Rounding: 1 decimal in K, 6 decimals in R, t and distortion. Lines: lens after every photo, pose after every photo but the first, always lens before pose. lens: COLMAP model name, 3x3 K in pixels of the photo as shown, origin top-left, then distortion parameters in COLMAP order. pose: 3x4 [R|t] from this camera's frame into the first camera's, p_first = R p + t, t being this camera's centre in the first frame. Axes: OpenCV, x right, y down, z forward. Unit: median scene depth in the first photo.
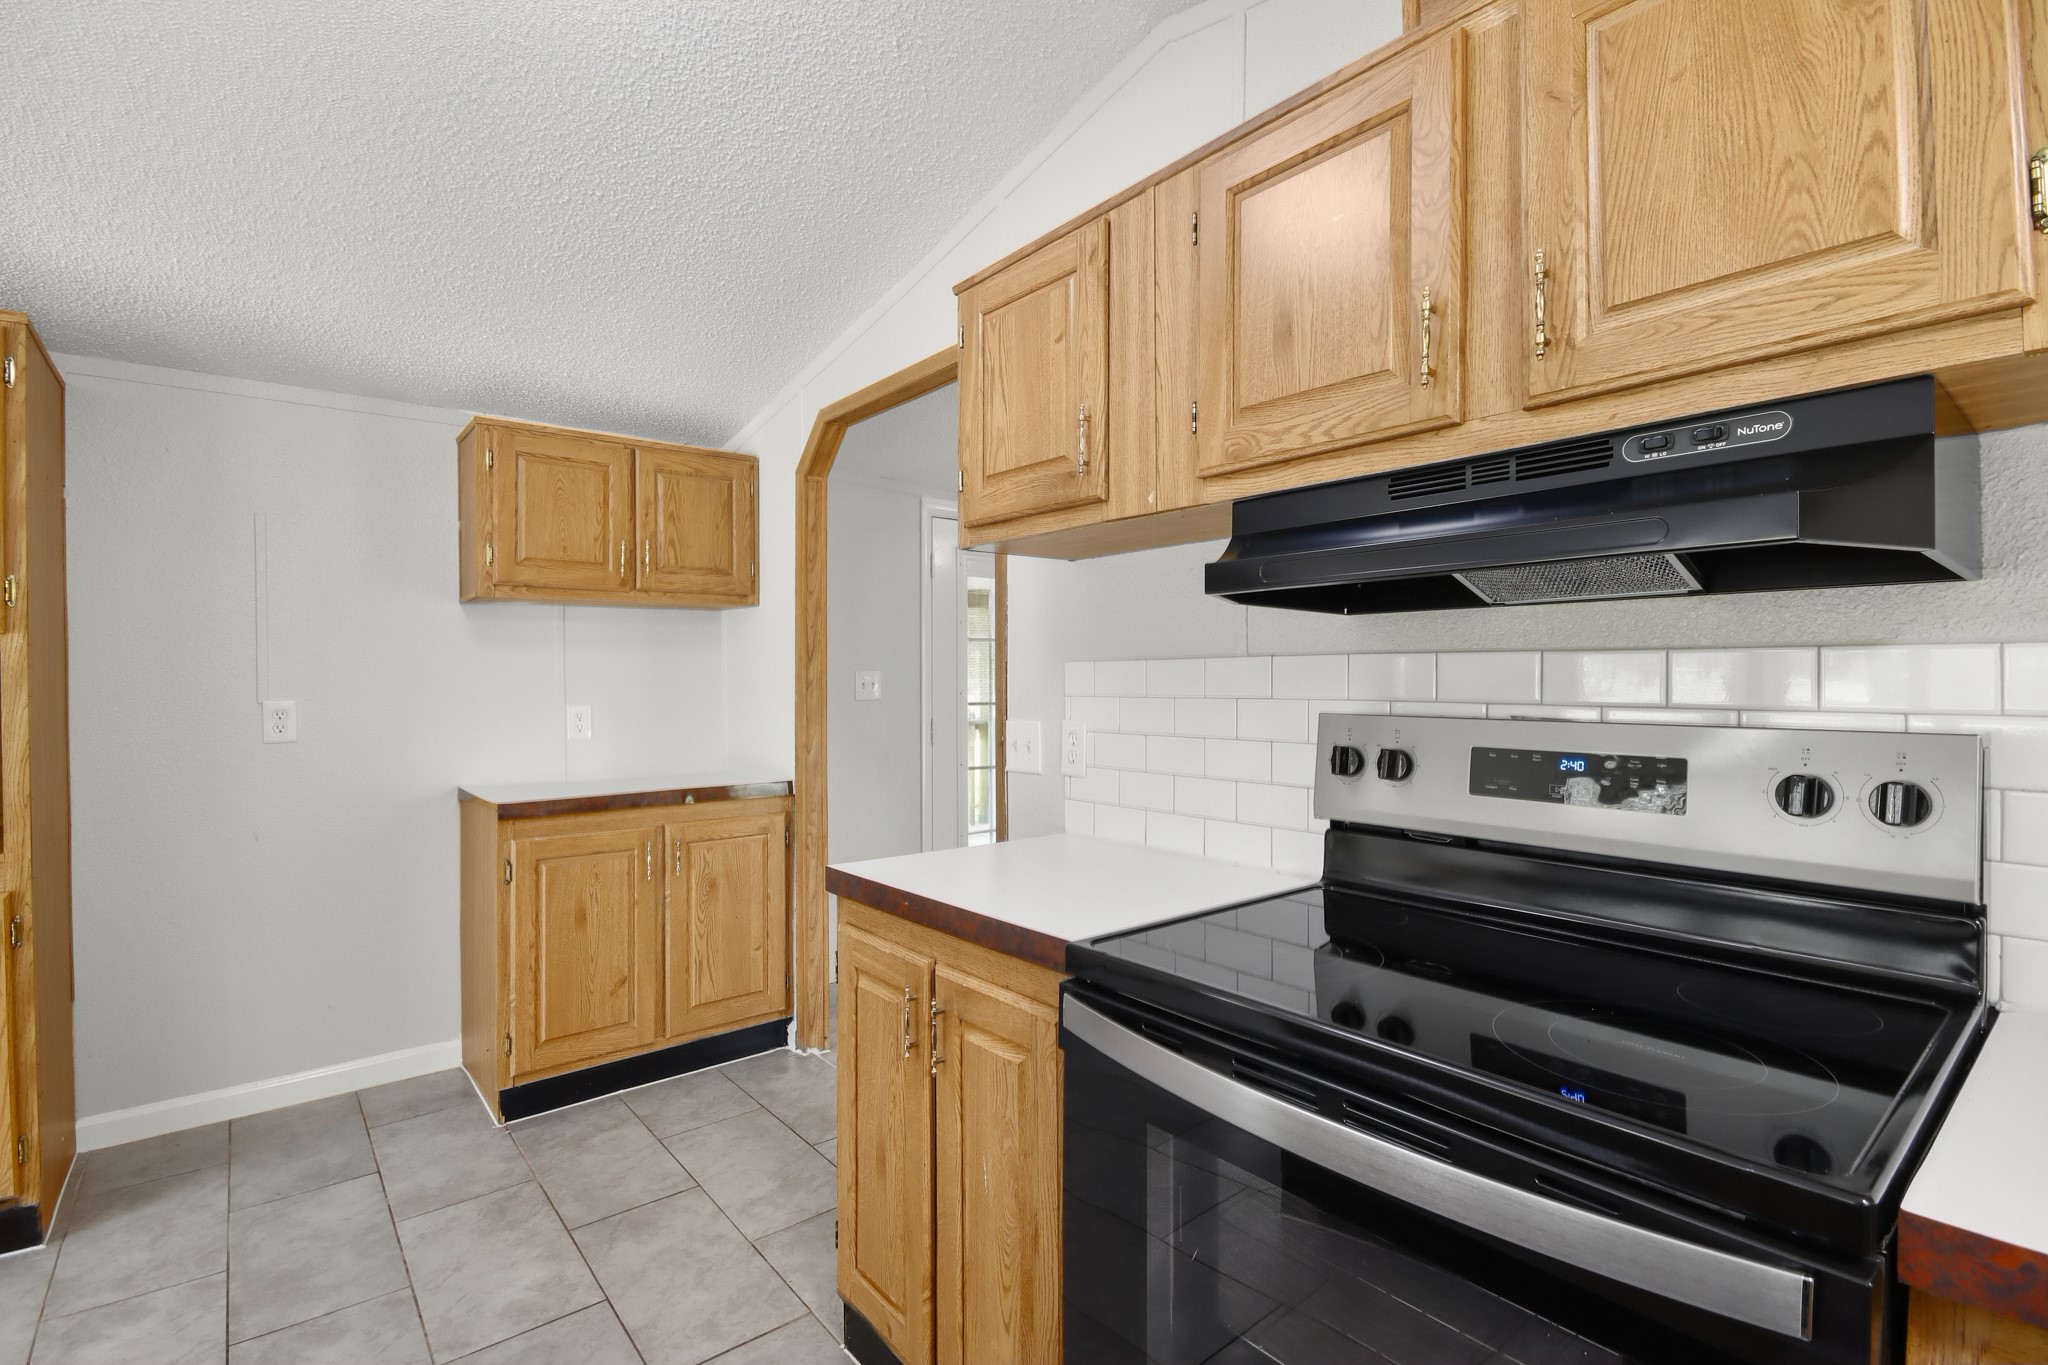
lens RADIAL K [[950.9, 0, 1026.0], [0, 950.9, 678.2], [0, 0, 1]] dist [0.001849, 0.000084]
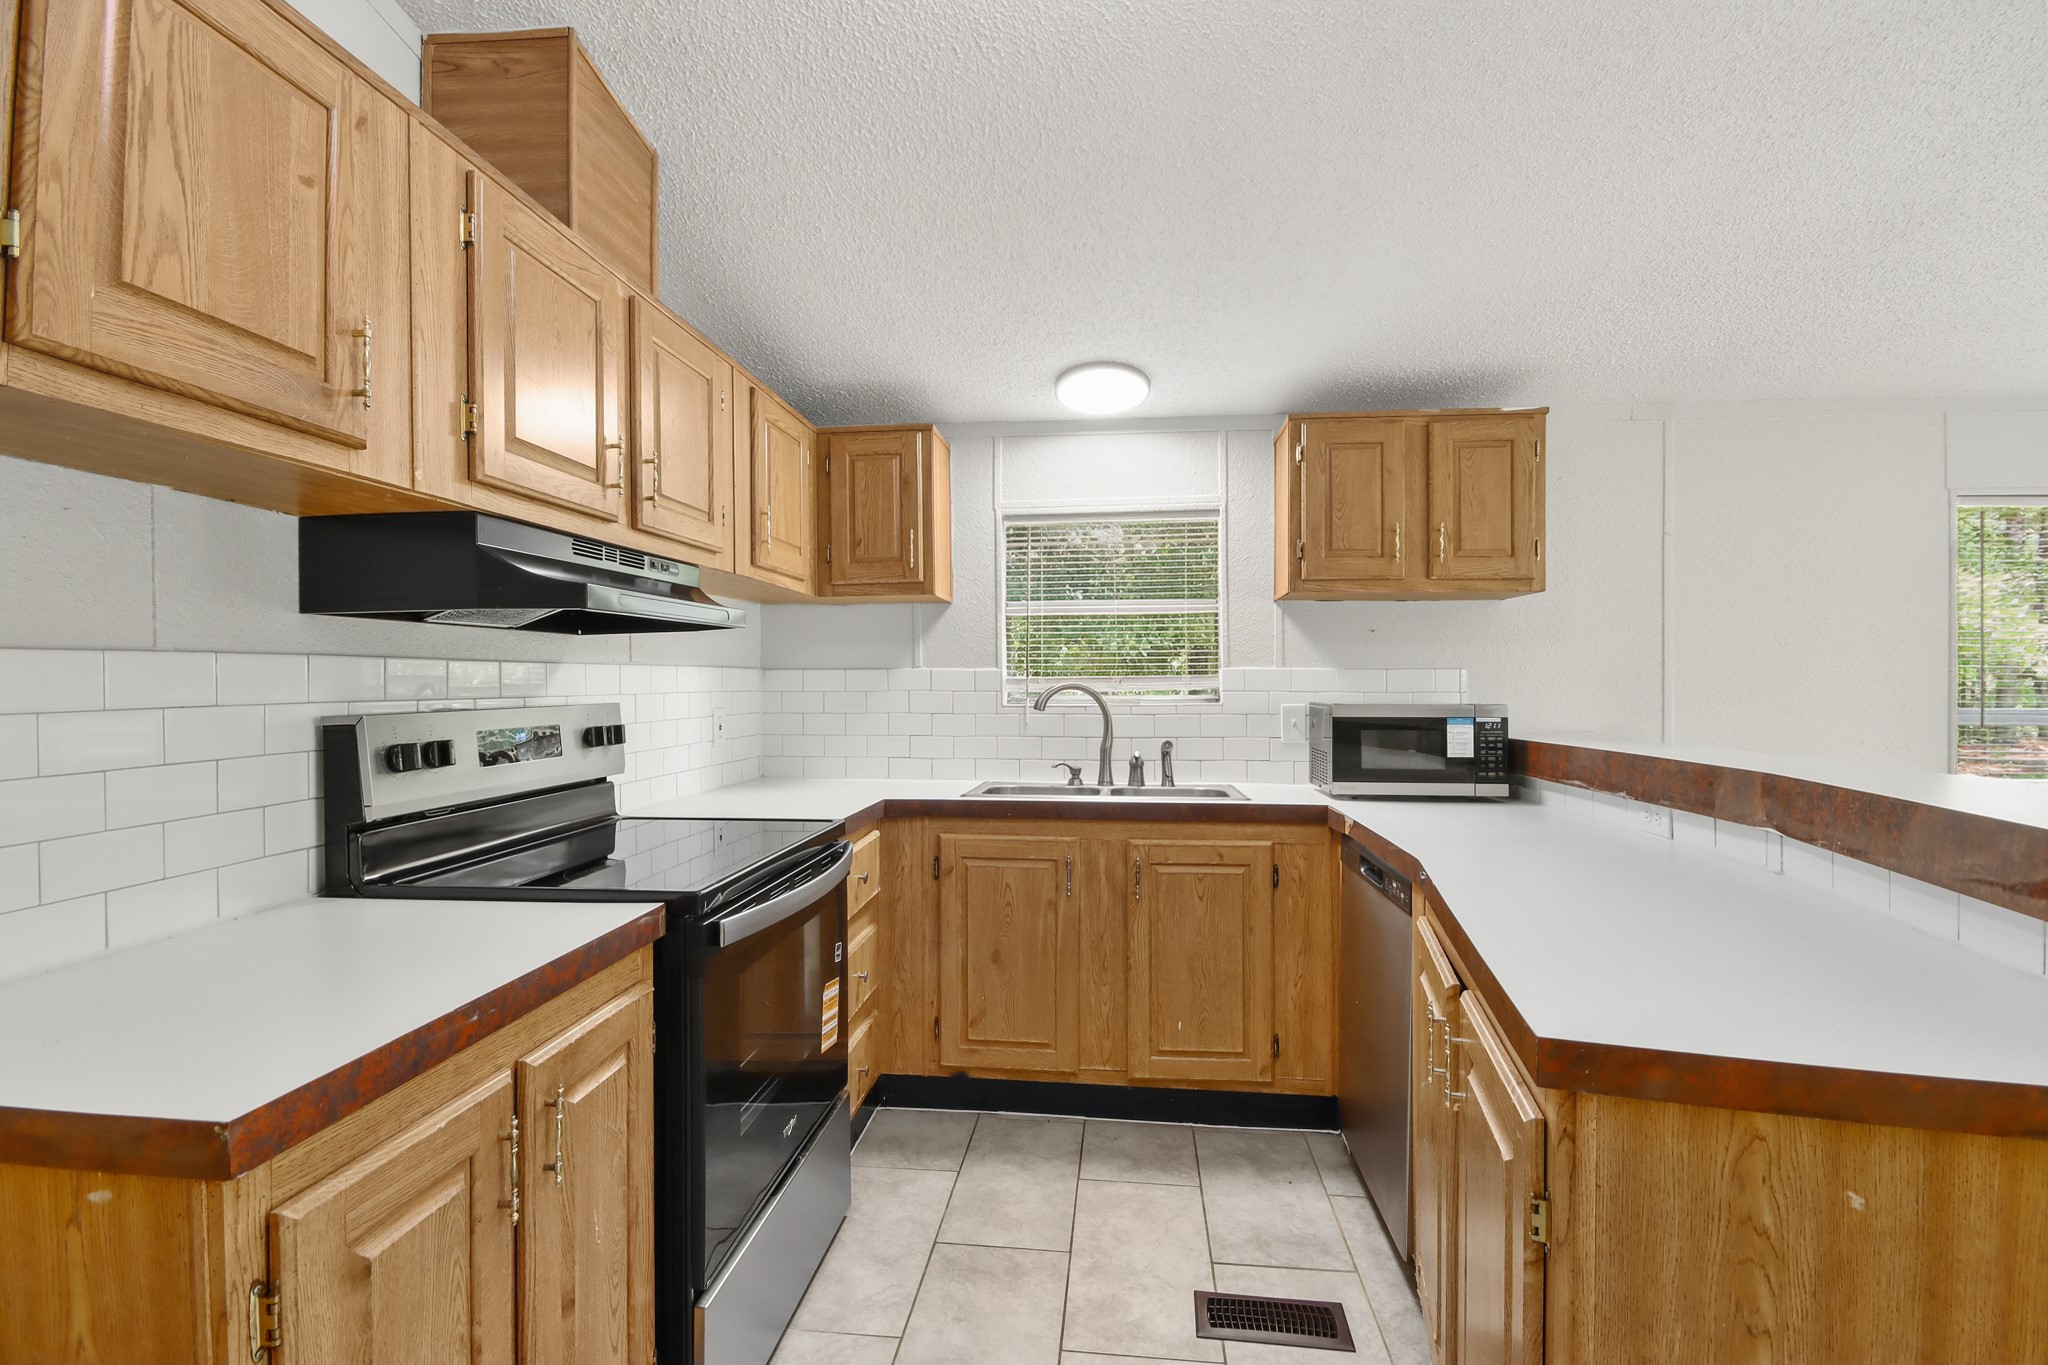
lens RADIAL K [[950.9, 0, 1026.0], [0, 950.9, 678.2], [0, 0, 1]] dist [0.001849, 0.000084]
pose [[-0.697406, -0.000351, 0.716676, -0.735242], [0.001237, 0.999998, 0.001693, -0.002120], [-0.716675, 0.002068, -0.697404, 1.003549]]
